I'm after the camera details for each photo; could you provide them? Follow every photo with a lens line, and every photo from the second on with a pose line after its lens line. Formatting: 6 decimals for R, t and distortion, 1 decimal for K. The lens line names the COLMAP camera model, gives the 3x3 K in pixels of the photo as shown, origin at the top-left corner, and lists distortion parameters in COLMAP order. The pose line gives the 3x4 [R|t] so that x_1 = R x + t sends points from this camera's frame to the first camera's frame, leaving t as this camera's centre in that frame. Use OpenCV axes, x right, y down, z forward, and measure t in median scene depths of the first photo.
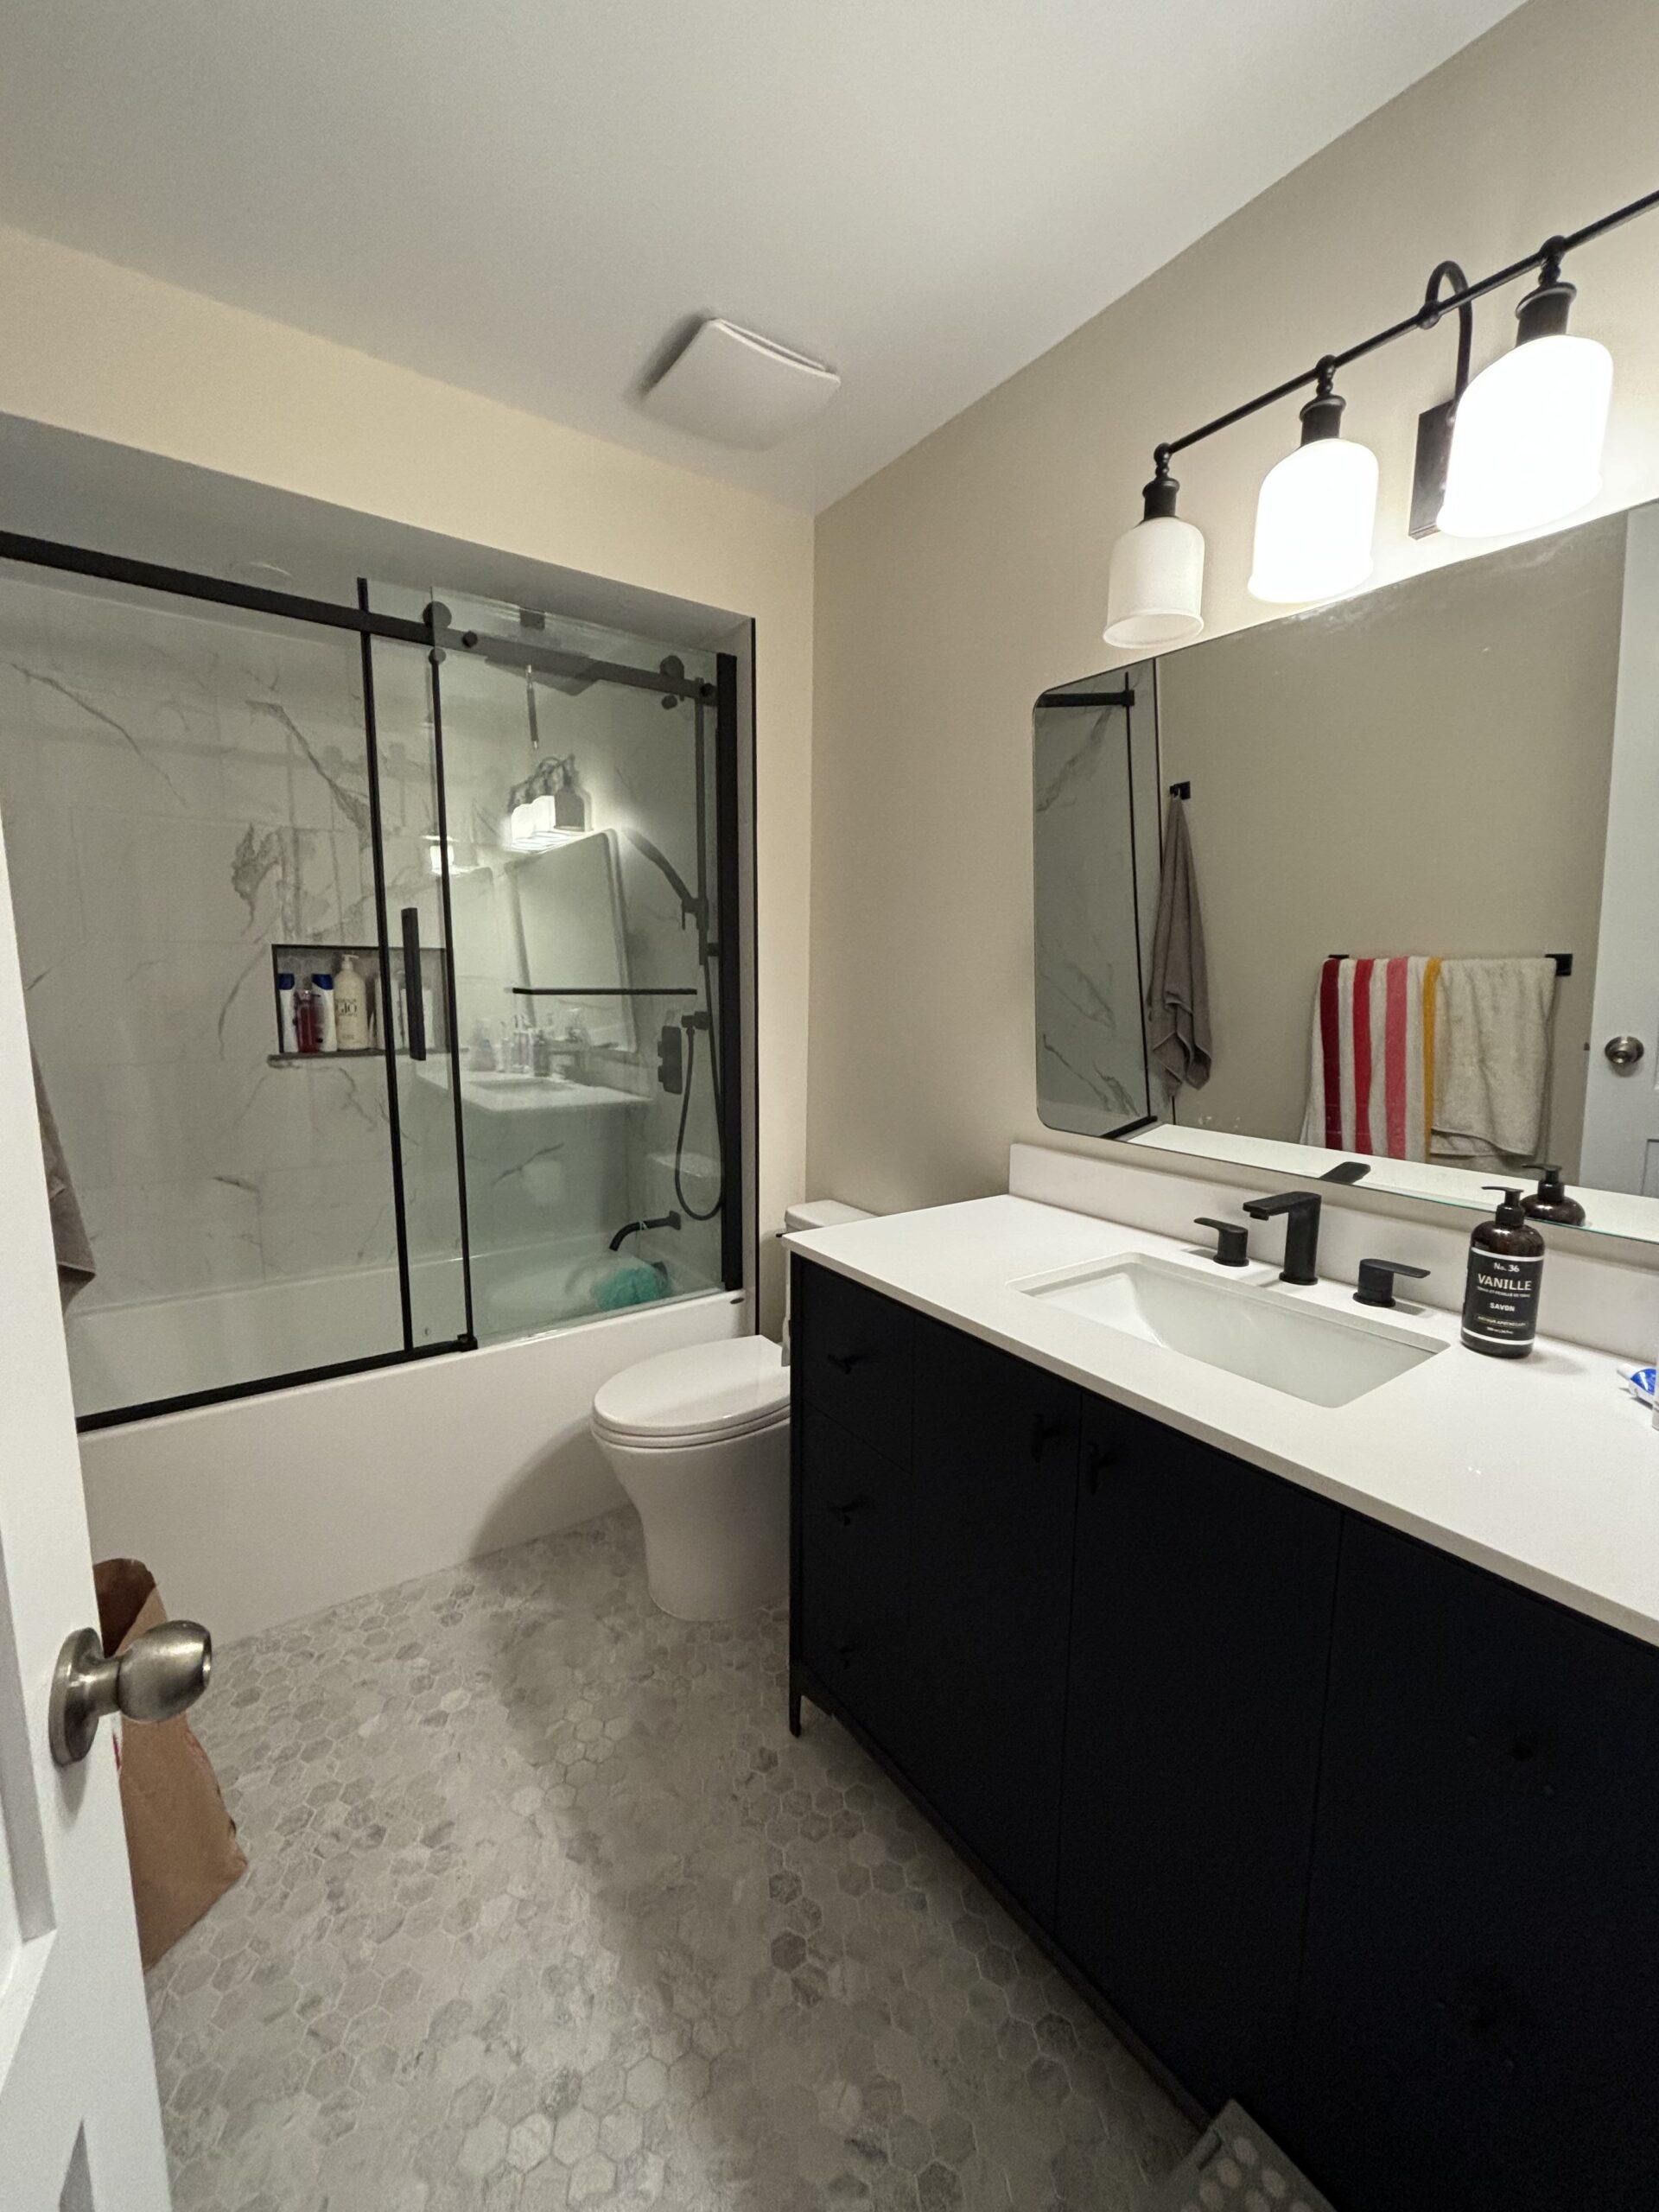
lens RADIAL K [[890.4, 0, 829.5], [0, 890.4, 1106.0], [0, 0, 1]] dist [-0.005591, -0.000148]
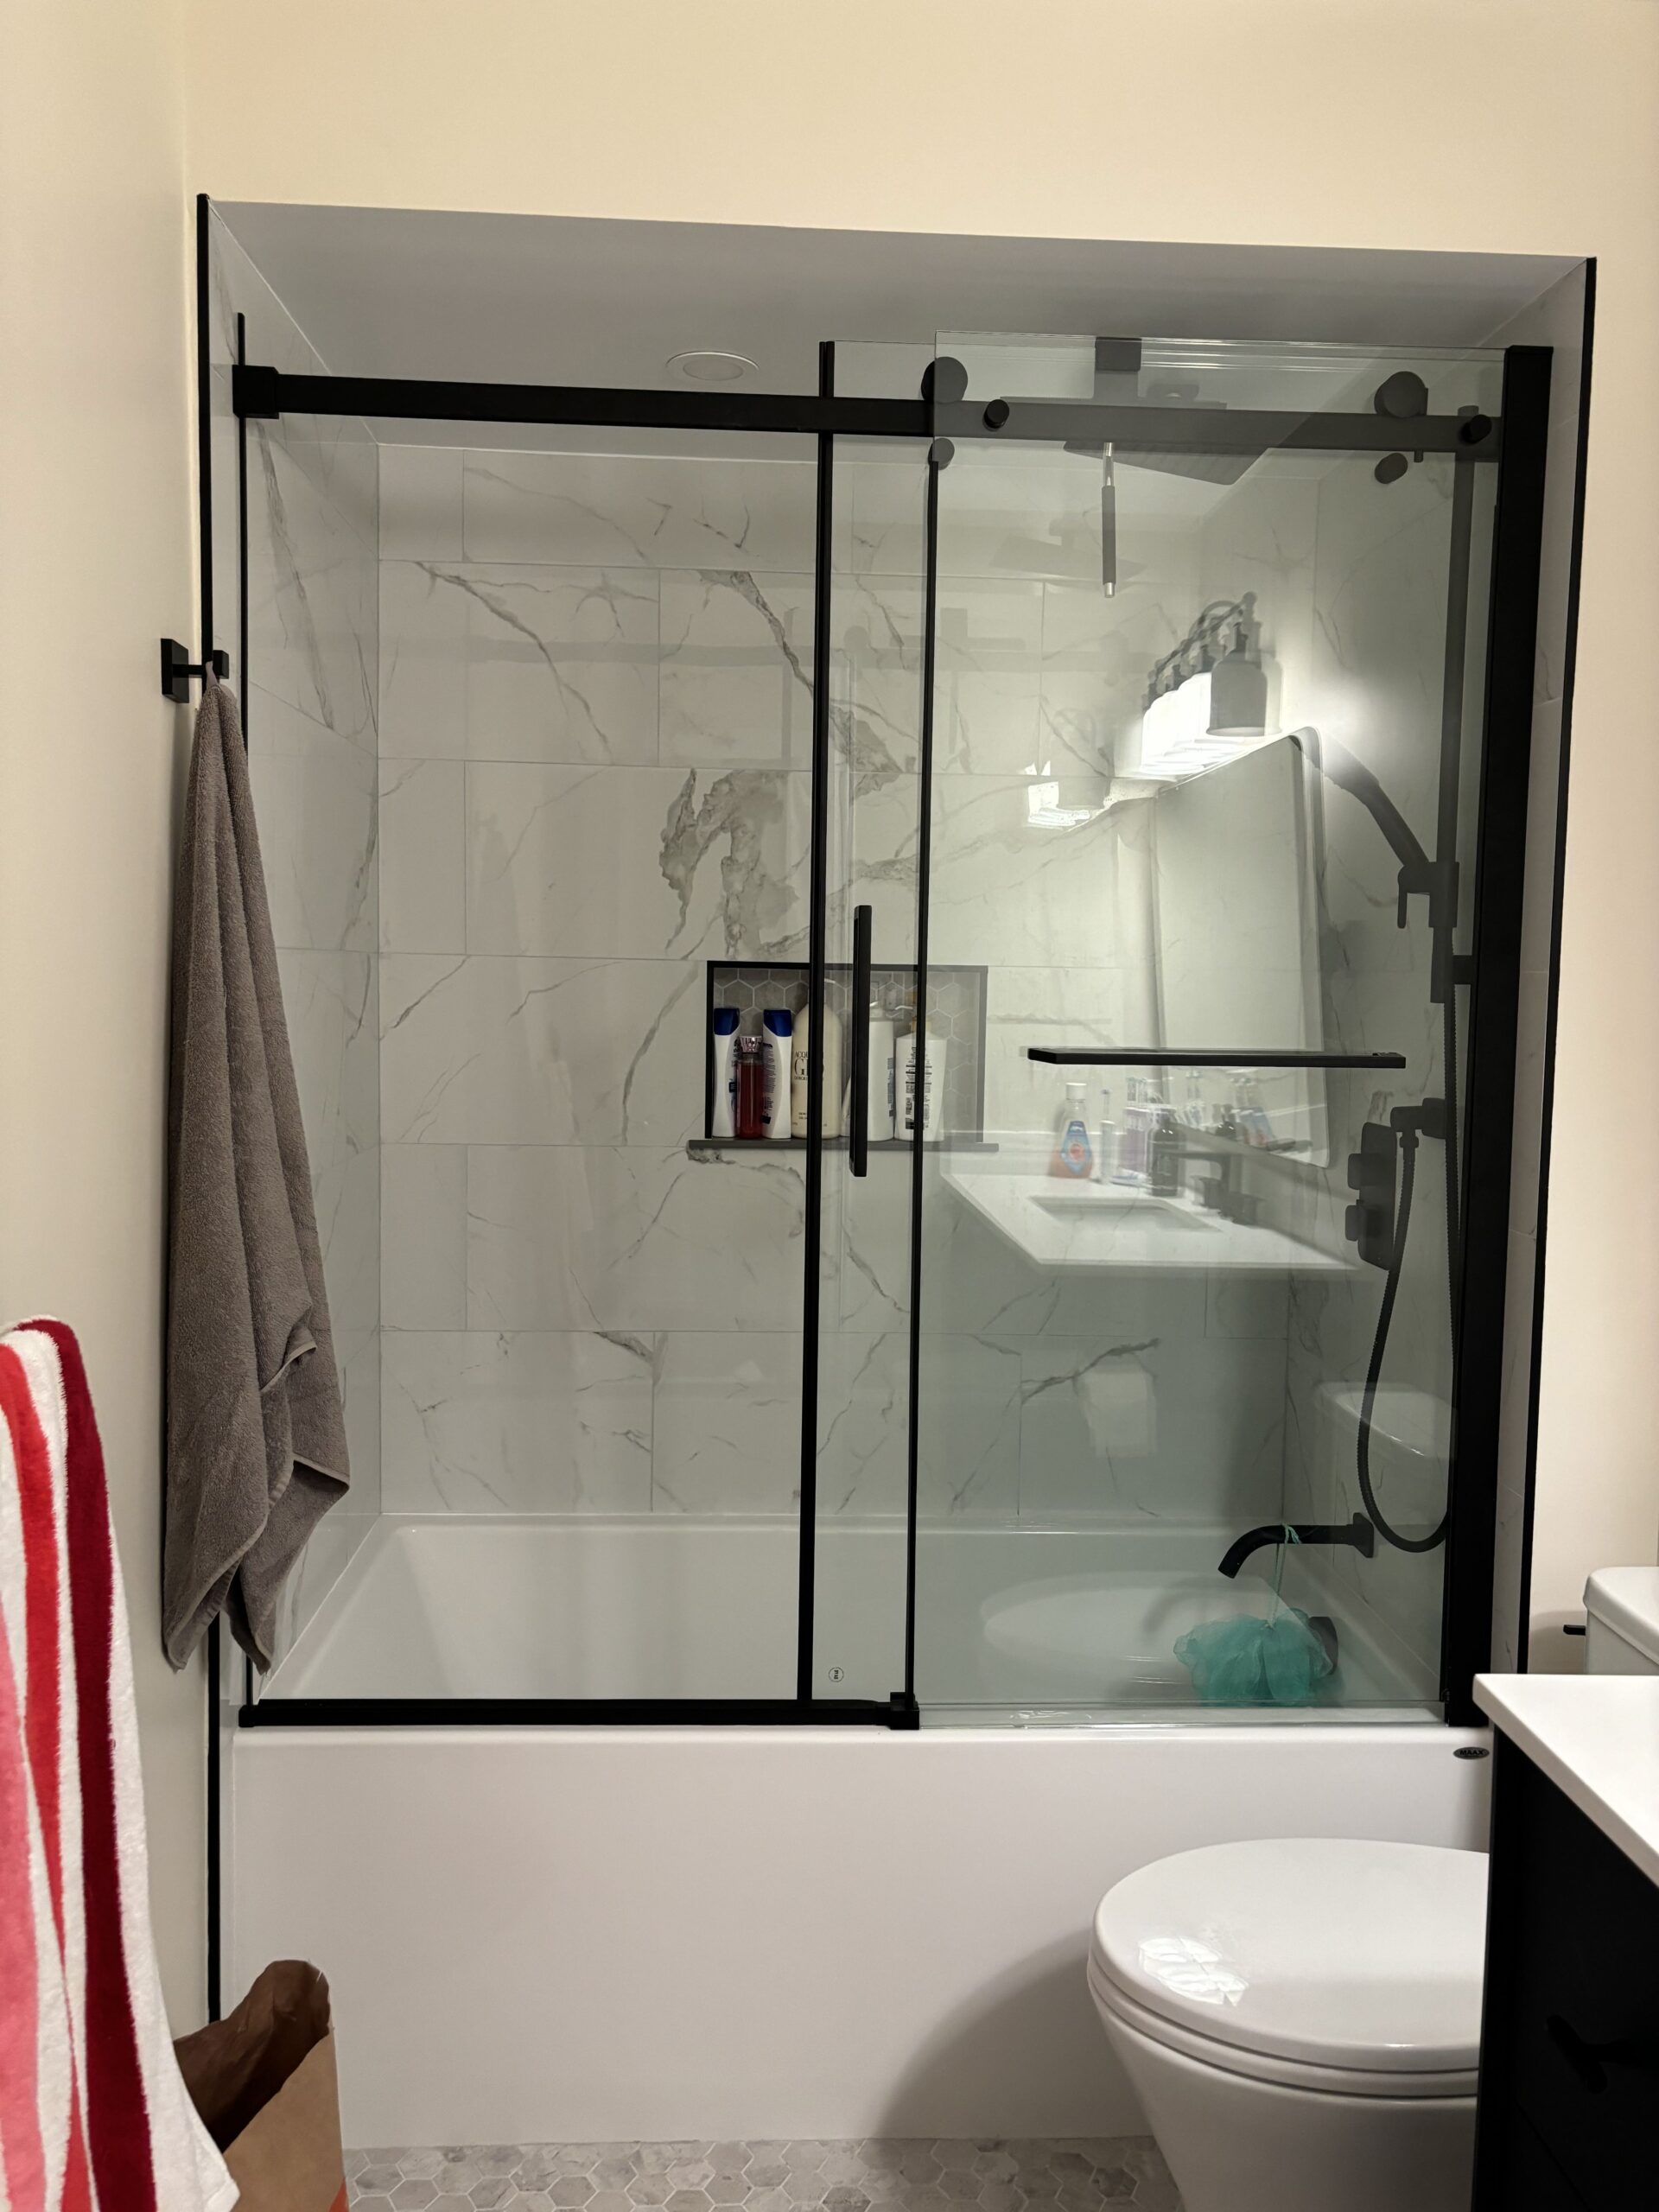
lens RADIAL K [[1660.0, 0, 830.3], [0, 1660.0, 1096.6], [0, 0, 1]] dist [0.063877, -0.112000]
pose [[0.844091, 0.040968, -0.534632, 0.058252], [-0.085155, 0.994665, -0.058225, -0.029419], [0.529394, 0.094674, 0.843077, 0.090455]]
